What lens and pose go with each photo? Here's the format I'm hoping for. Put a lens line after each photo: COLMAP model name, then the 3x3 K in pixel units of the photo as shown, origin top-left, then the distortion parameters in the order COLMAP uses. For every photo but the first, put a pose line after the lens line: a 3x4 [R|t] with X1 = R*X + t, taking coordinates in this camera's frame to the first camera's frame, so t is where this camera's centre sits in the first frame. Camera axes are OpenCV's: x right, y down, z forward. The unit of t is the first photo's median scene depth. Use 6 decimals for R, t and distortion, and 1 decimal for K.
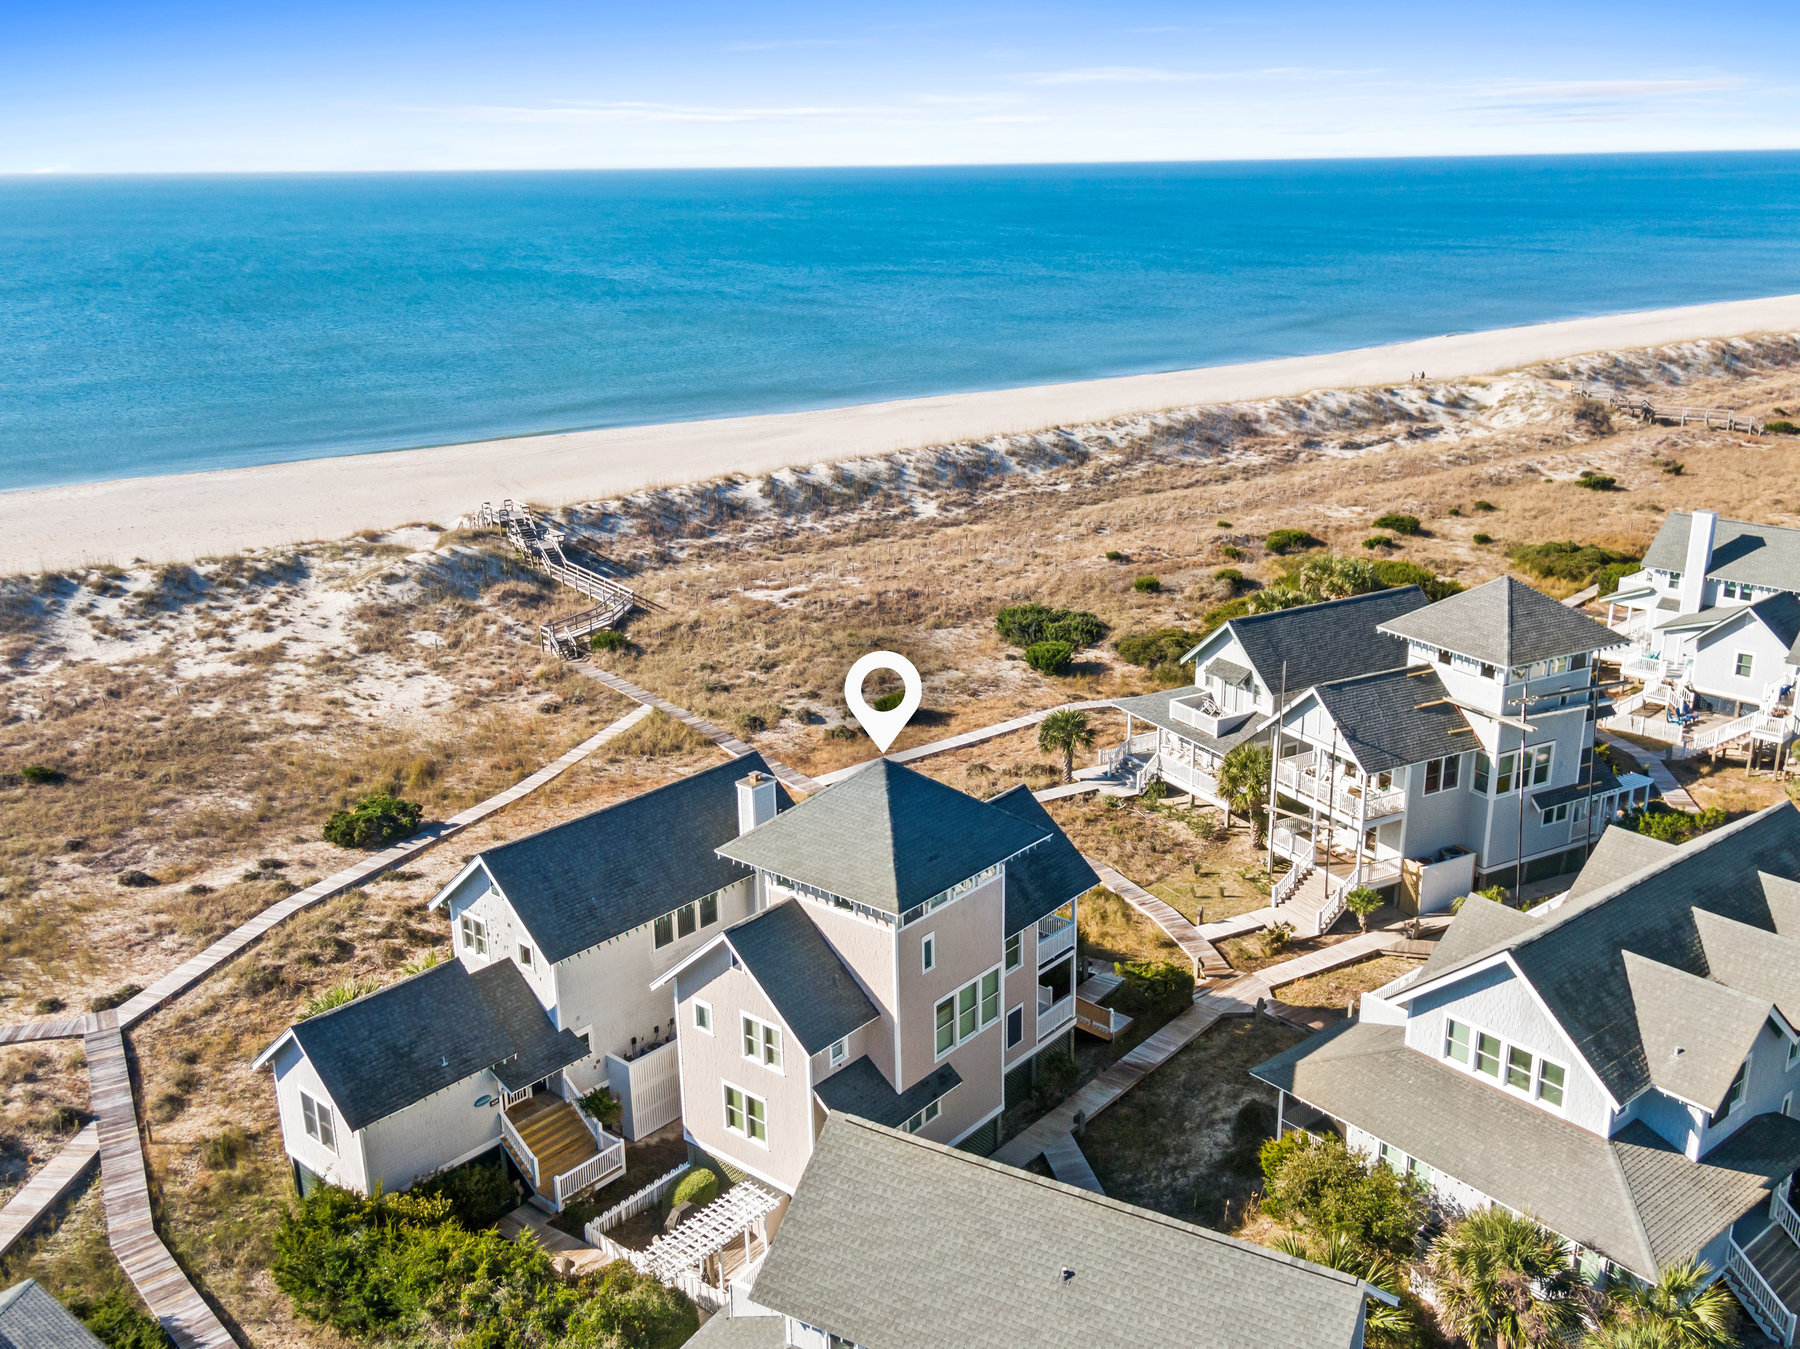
lens RADIAL K [[1645.7, 0, 900.8], [0, 1645.7, 671.0], [0, 0, 1]] dist [0.033597, 0.000000]
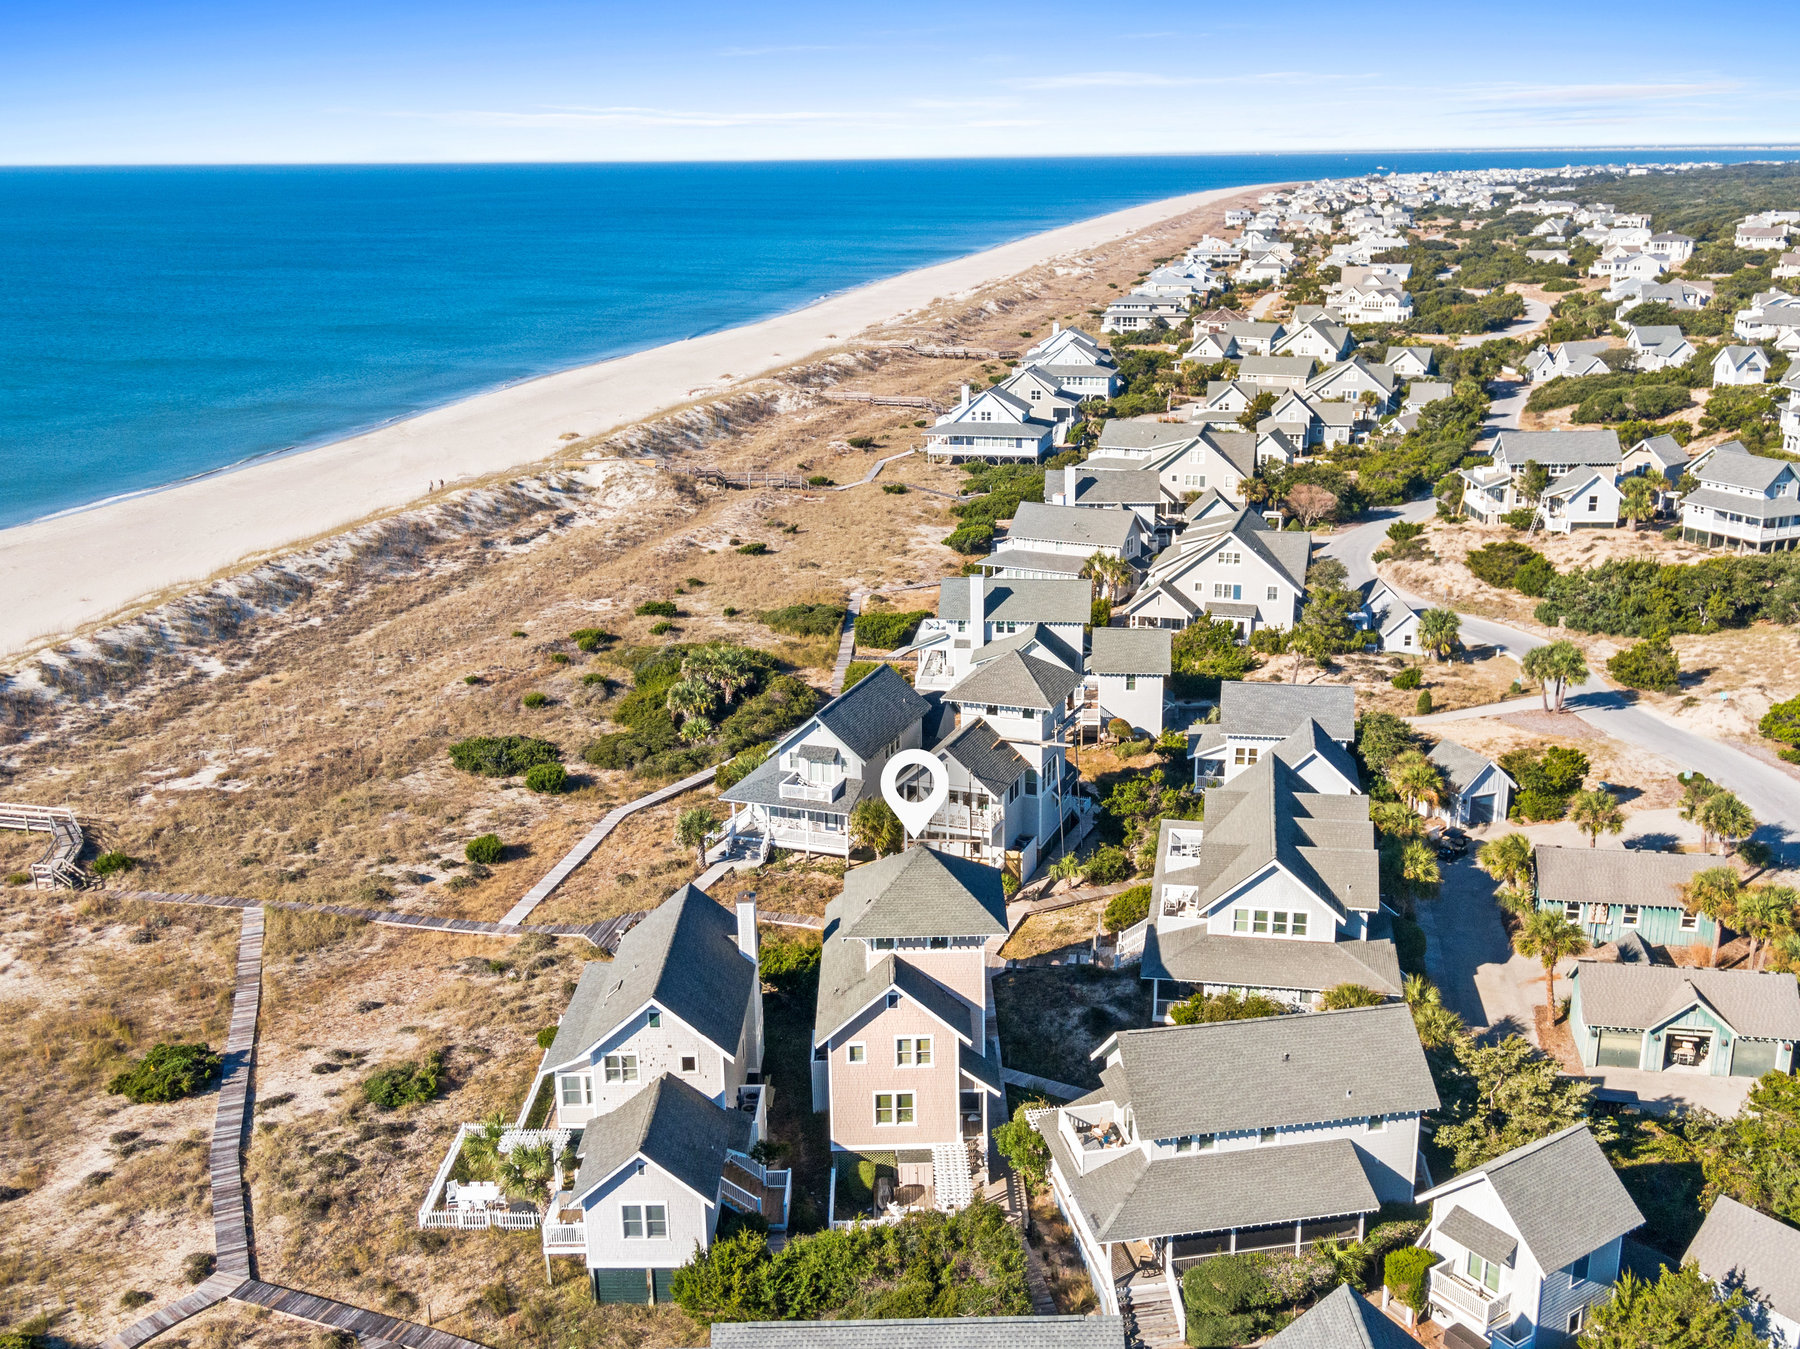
lens RADIAL K [[1852.7, 0, 901.6], [0, 1852.7, 675.0], [0, 0, 1]] dist [0.031001, 0.000000]
pose [[0.752985, -0.178616, 0.633332, -0.646604], [0.195698, 0.979693, 0.043627, -0.107041], [-0.628264, 0.091091, 0.772649, -0.182359]]
